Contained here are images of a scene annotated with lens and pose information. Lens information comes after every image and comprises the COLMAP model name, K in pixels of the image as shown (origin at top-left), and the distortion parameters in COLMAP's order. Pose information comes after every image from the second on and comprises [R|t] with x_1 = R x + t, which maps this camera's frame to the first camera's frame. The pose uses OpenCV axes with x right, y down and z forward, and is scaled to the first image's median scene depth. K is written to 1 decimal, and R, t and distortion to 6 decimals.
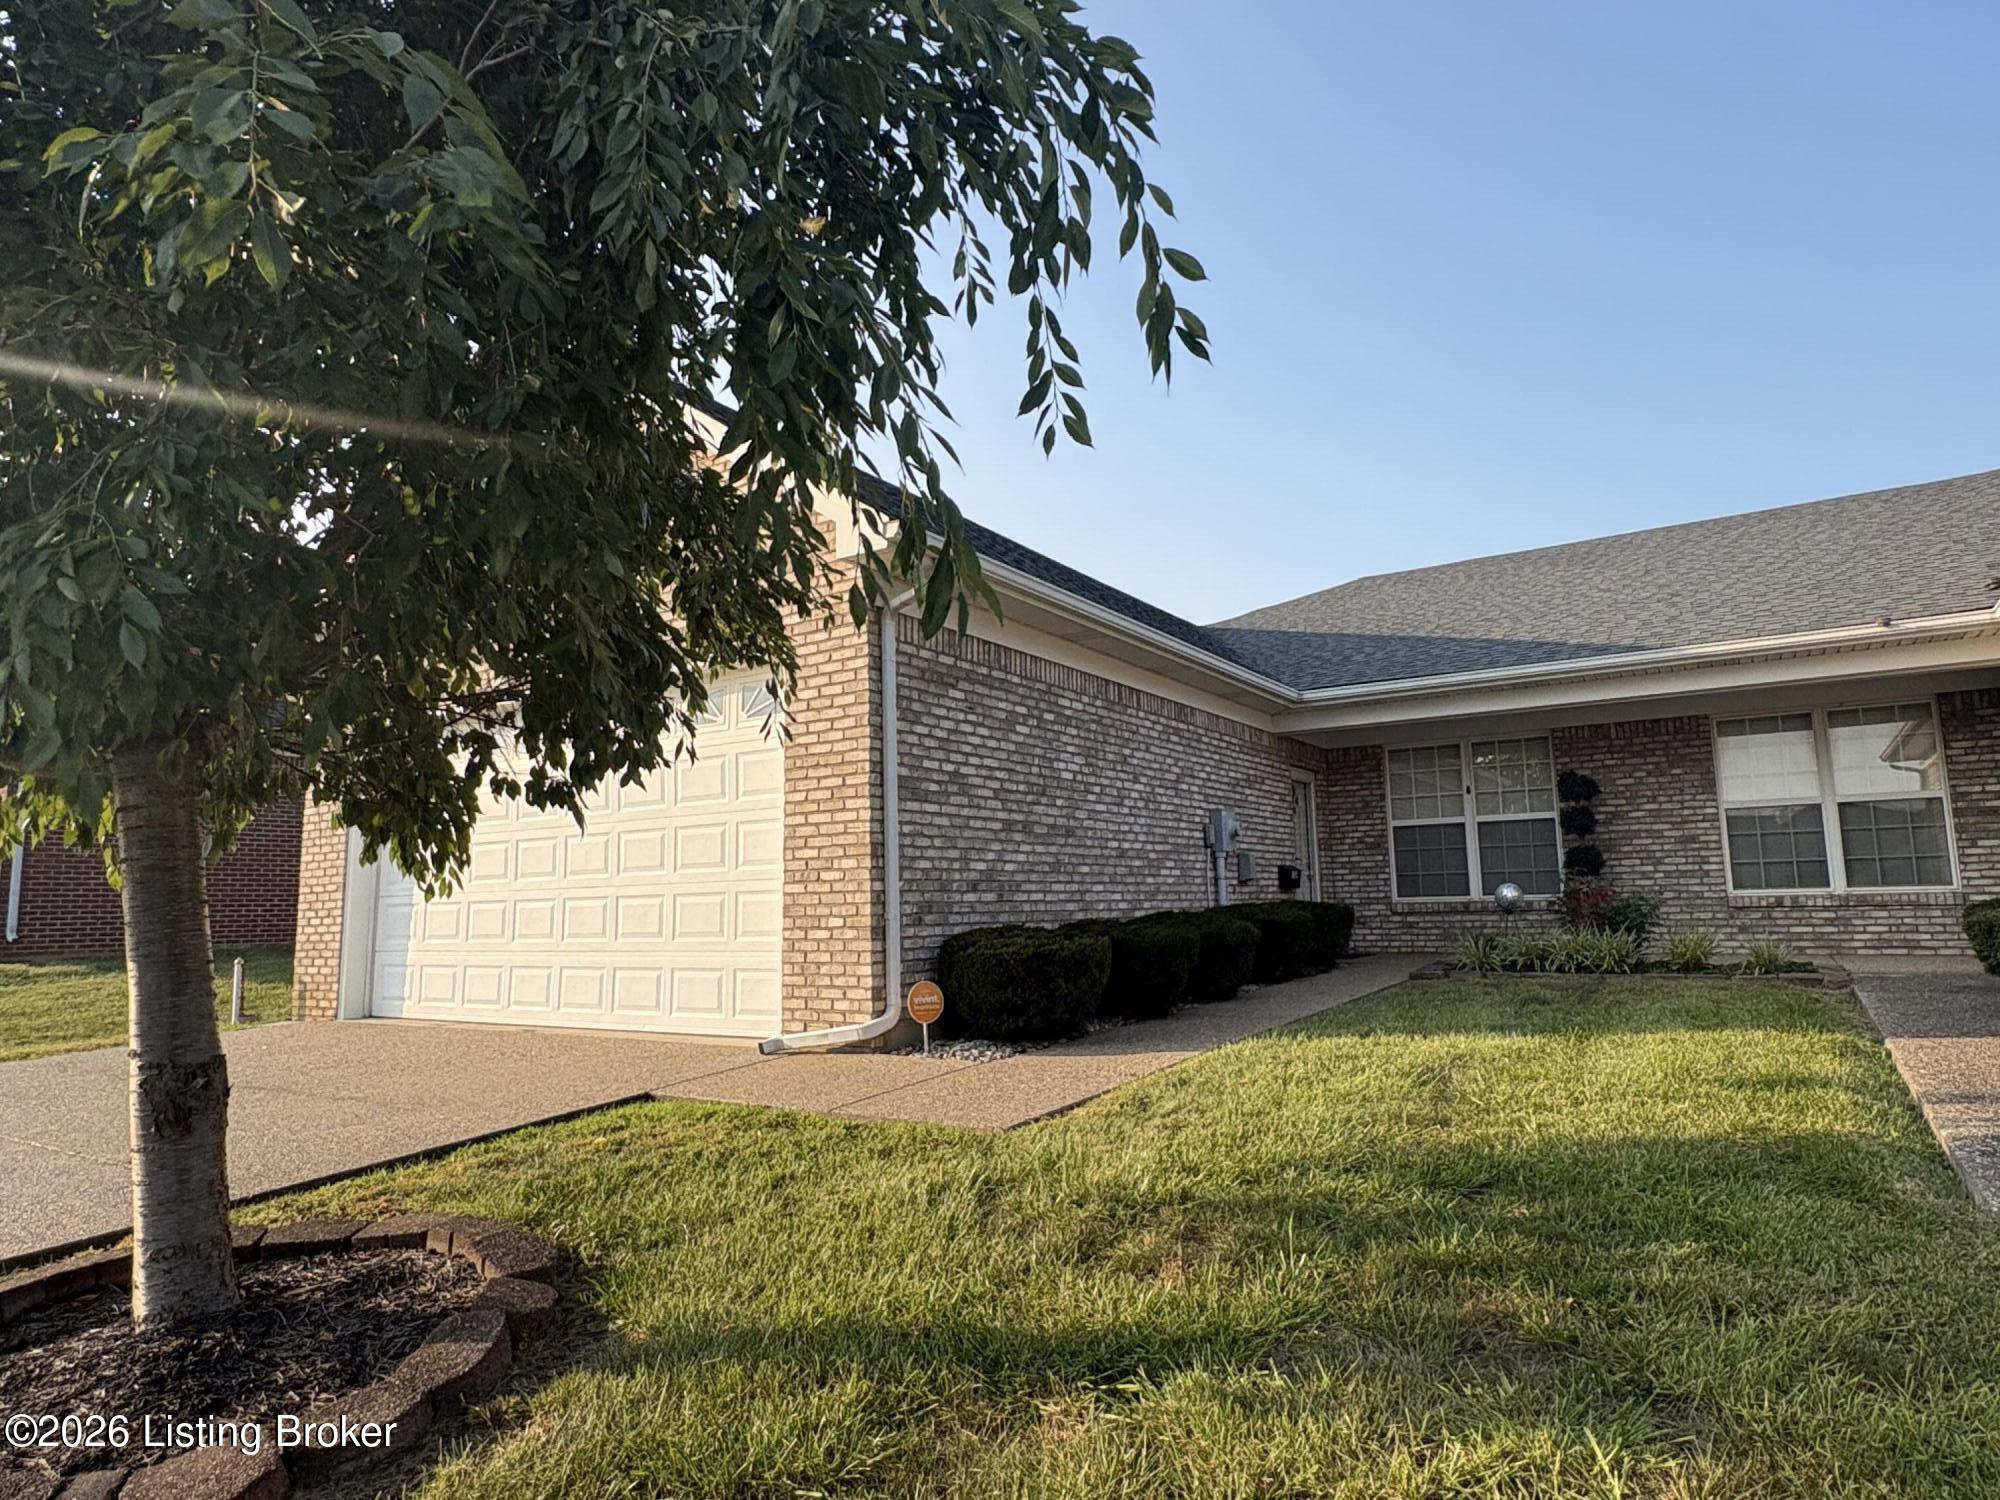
lens RADIAL K [[1181.4, 0, 1005.4], [0, 1181.4, 749.2], [0, 0, 1]] dist [-0.003232, 0.000221]
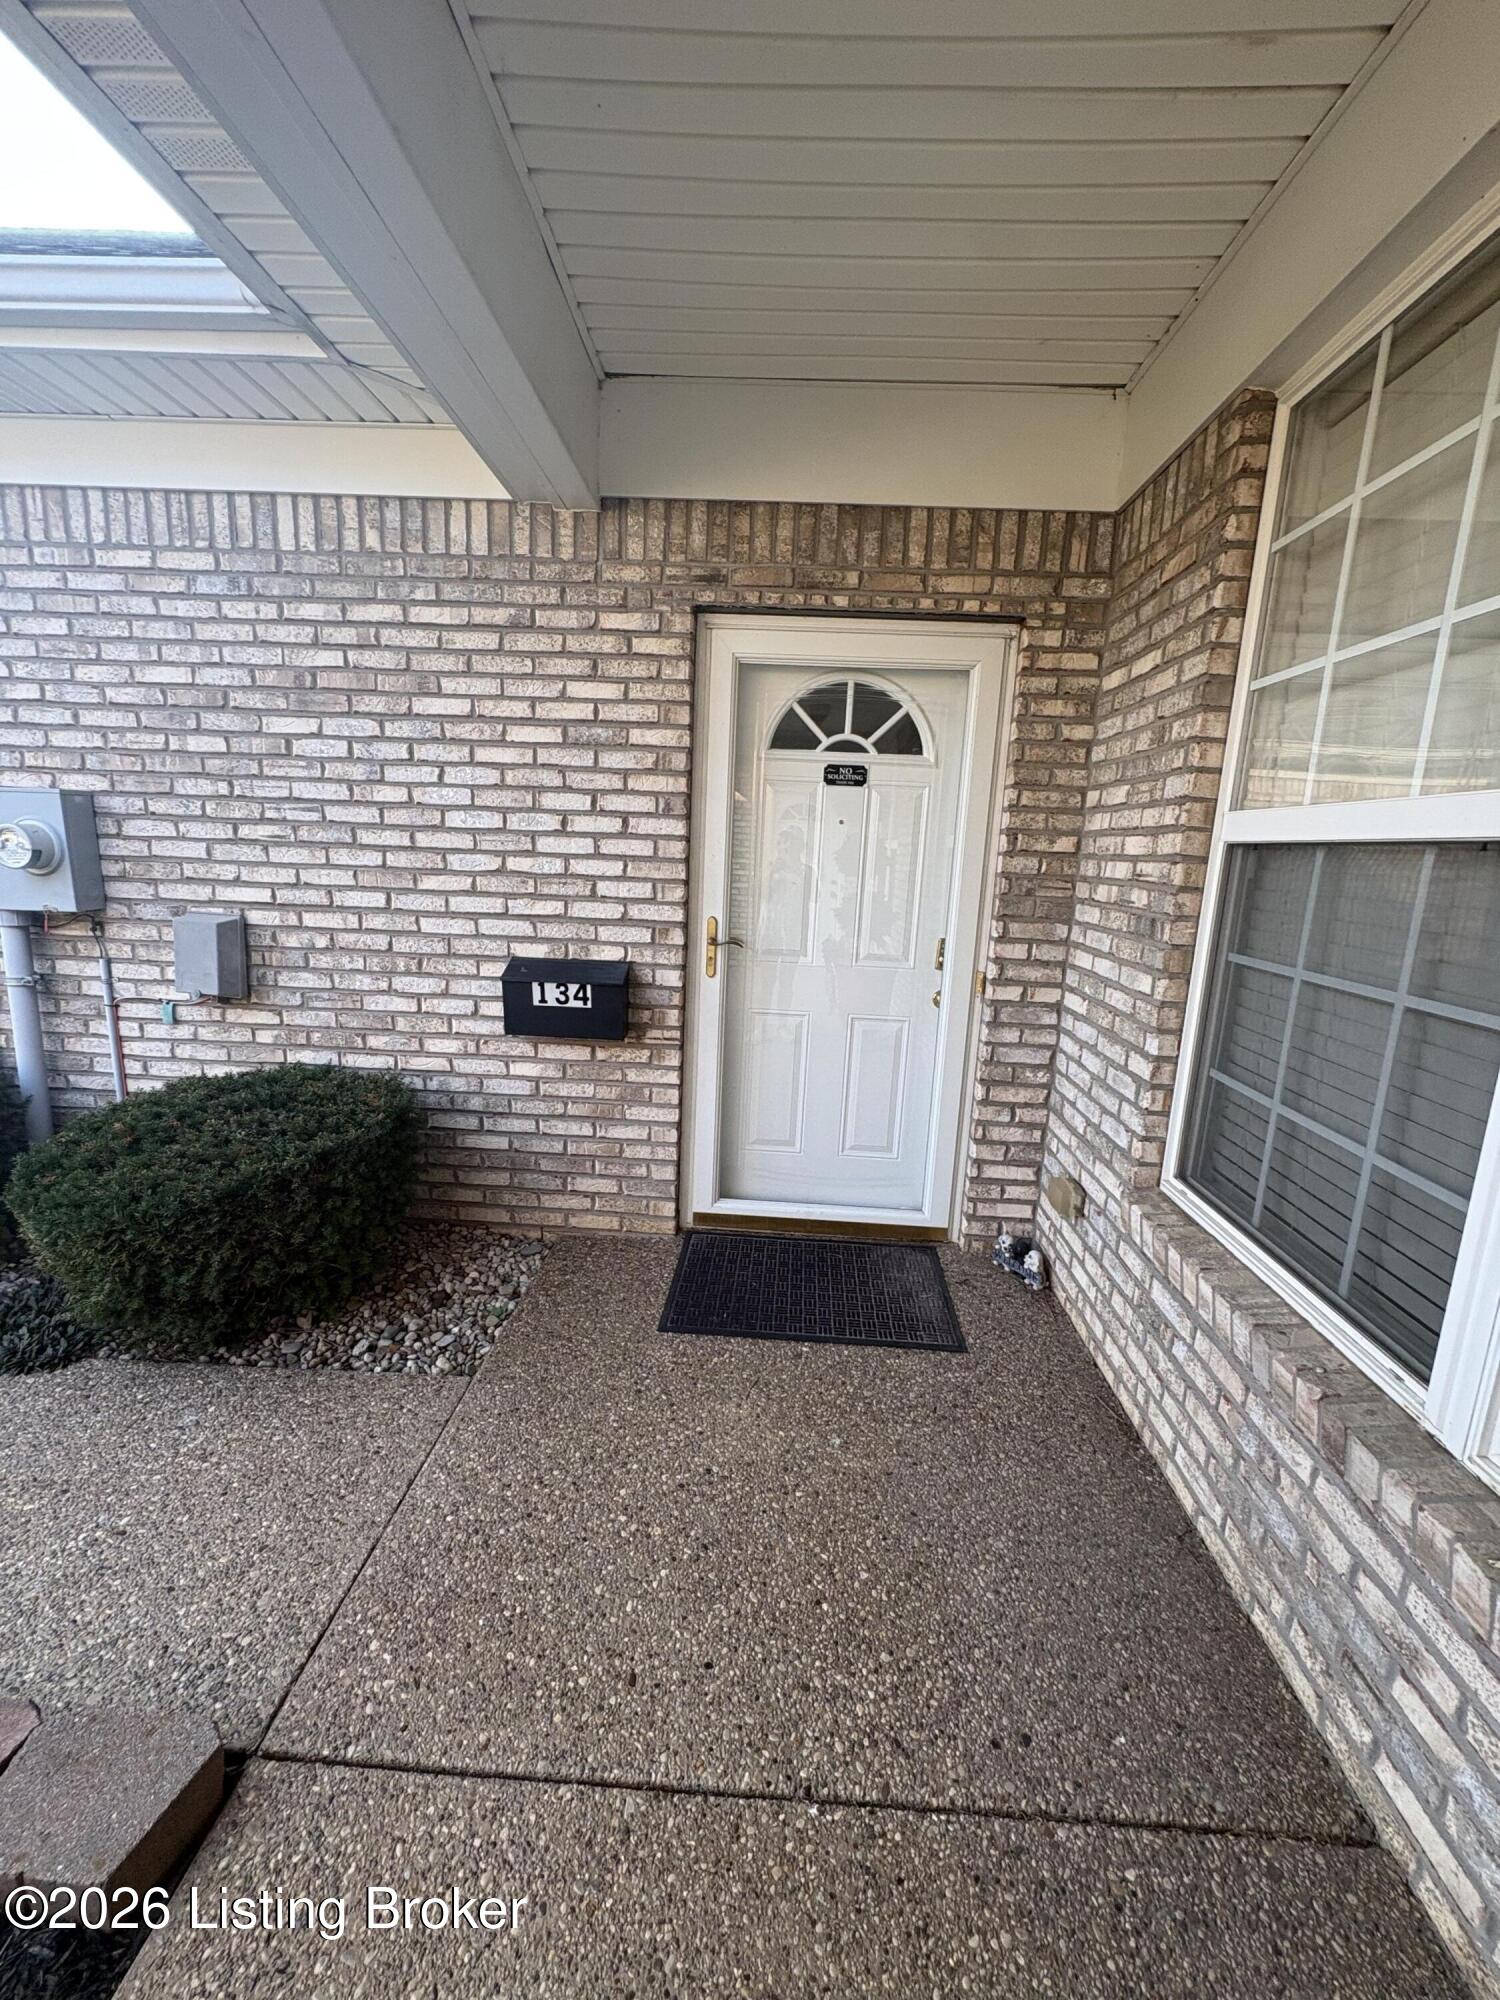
lens RADIAL K [[795.8, 0, 743.8], [0, 795.8, 1006.7], [0, 0, 1]] dist [-0.001404, 0.000252]
pose [[0.494843, 0.207693, -0.843797, 0.489584], [0.065224, 0.959401, 0.274399, 0.061357], [0.866531, -0.190820, 0.461206, 1.042050]]
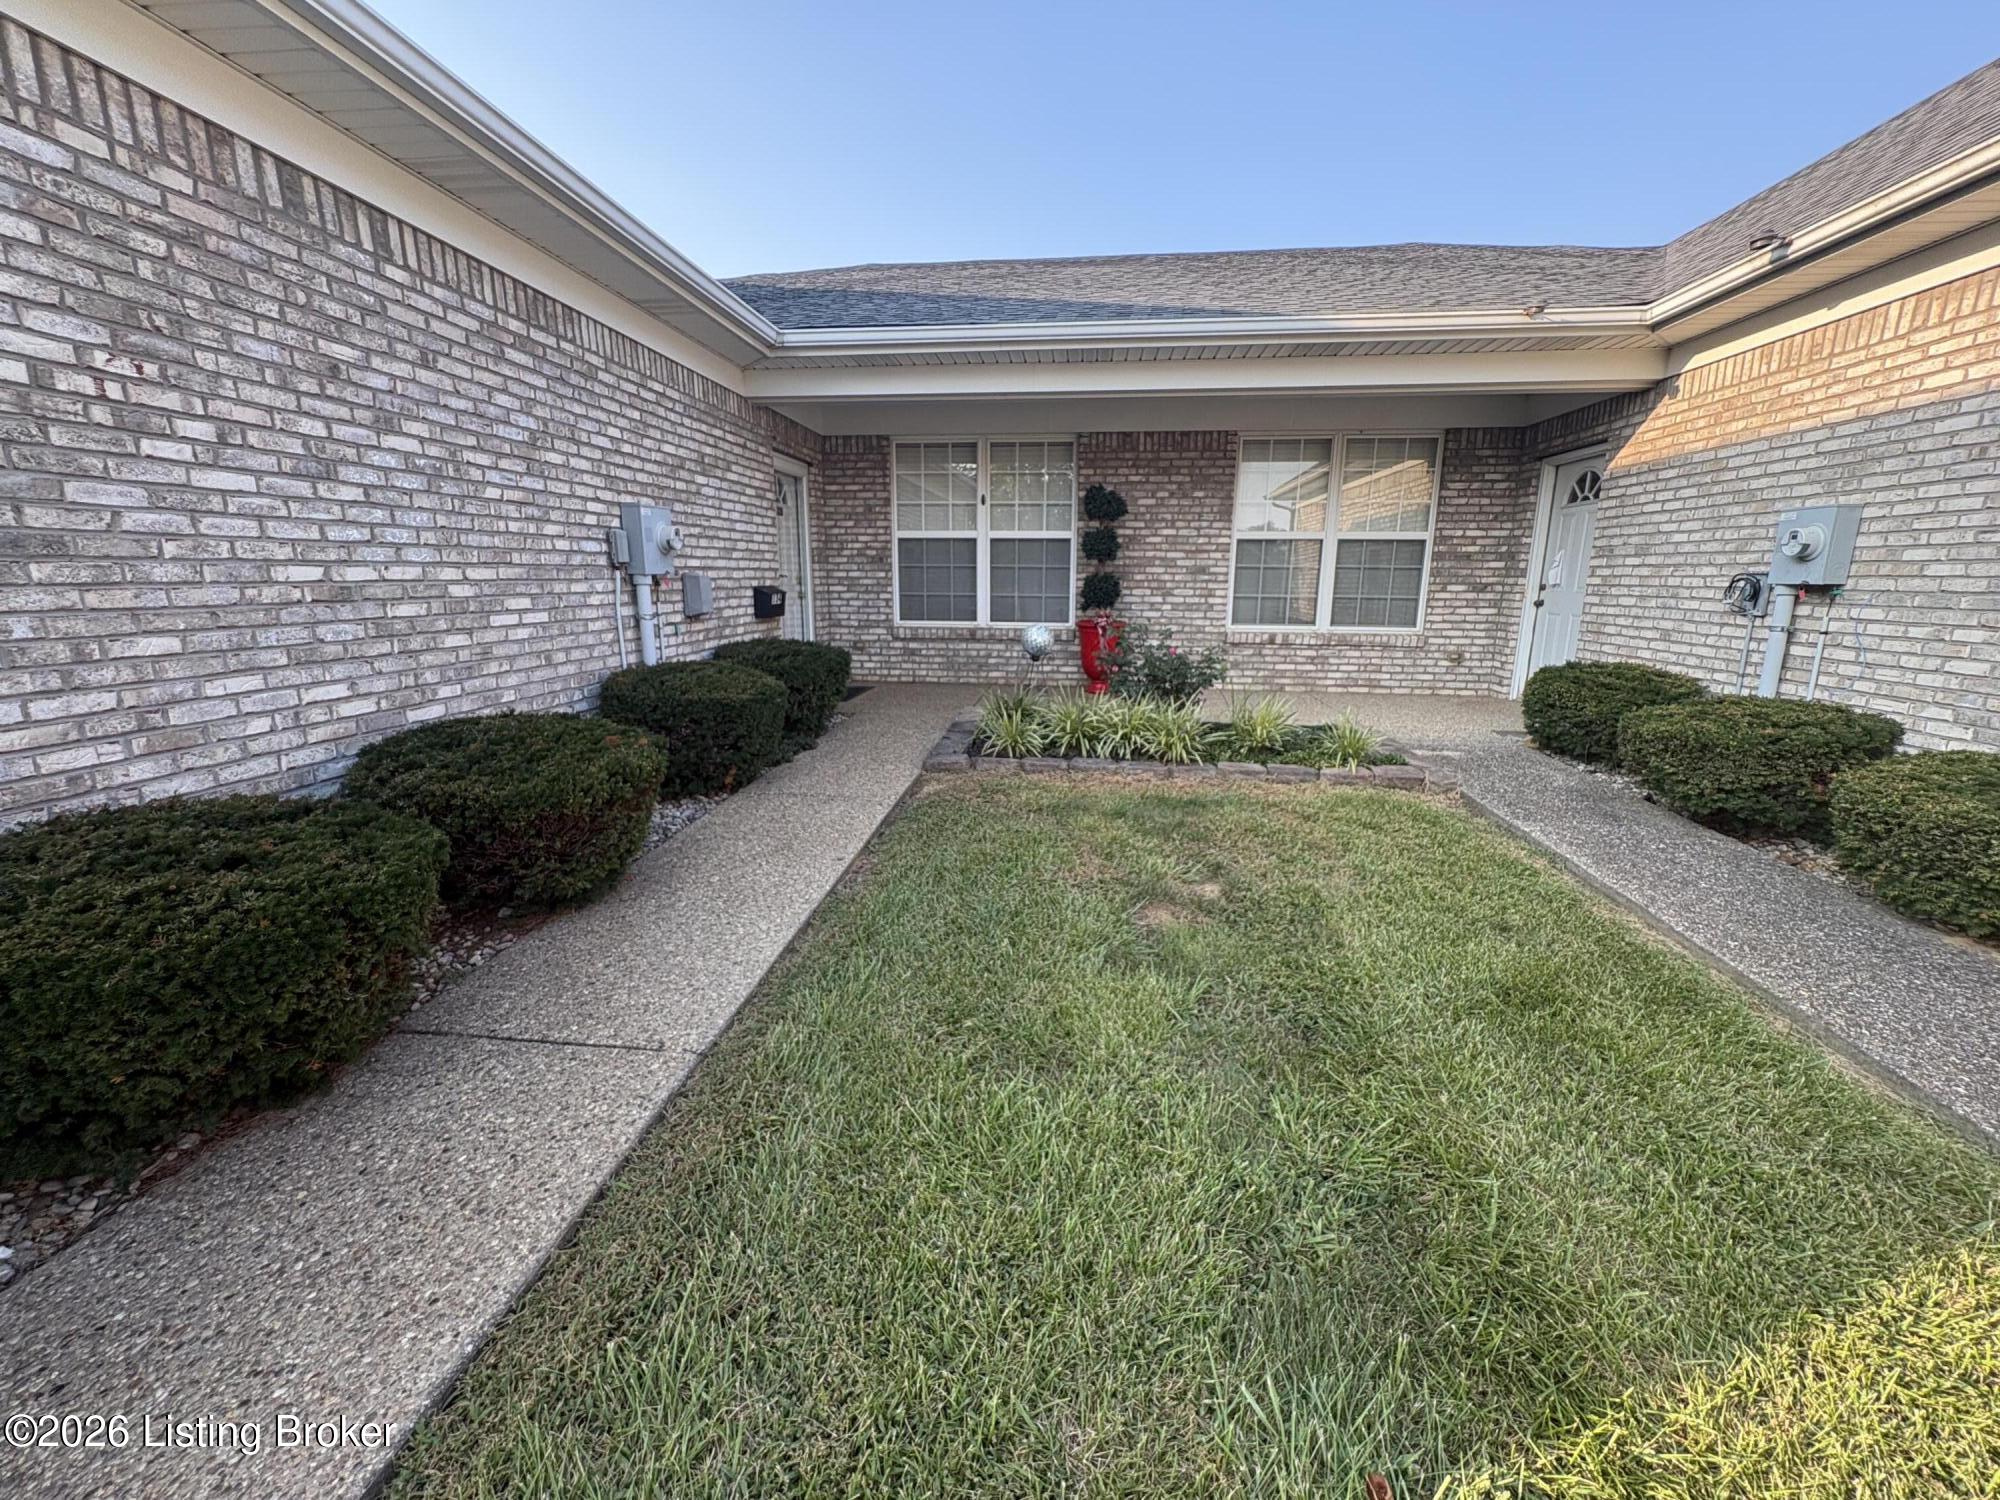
lens RADIAL K [[795.8, 0, 1007.5], [0, 795.8, 750.1], [0, 0, 1]] dist [-0.001404, 0.000252]
pose [[0.891311, -0.071881, 0.447659, 0.153390], [-0.085238, 0.943181, 0.321159, 0.021706], [-0.445309, -0.324410, 0.834541, 0.513479]]
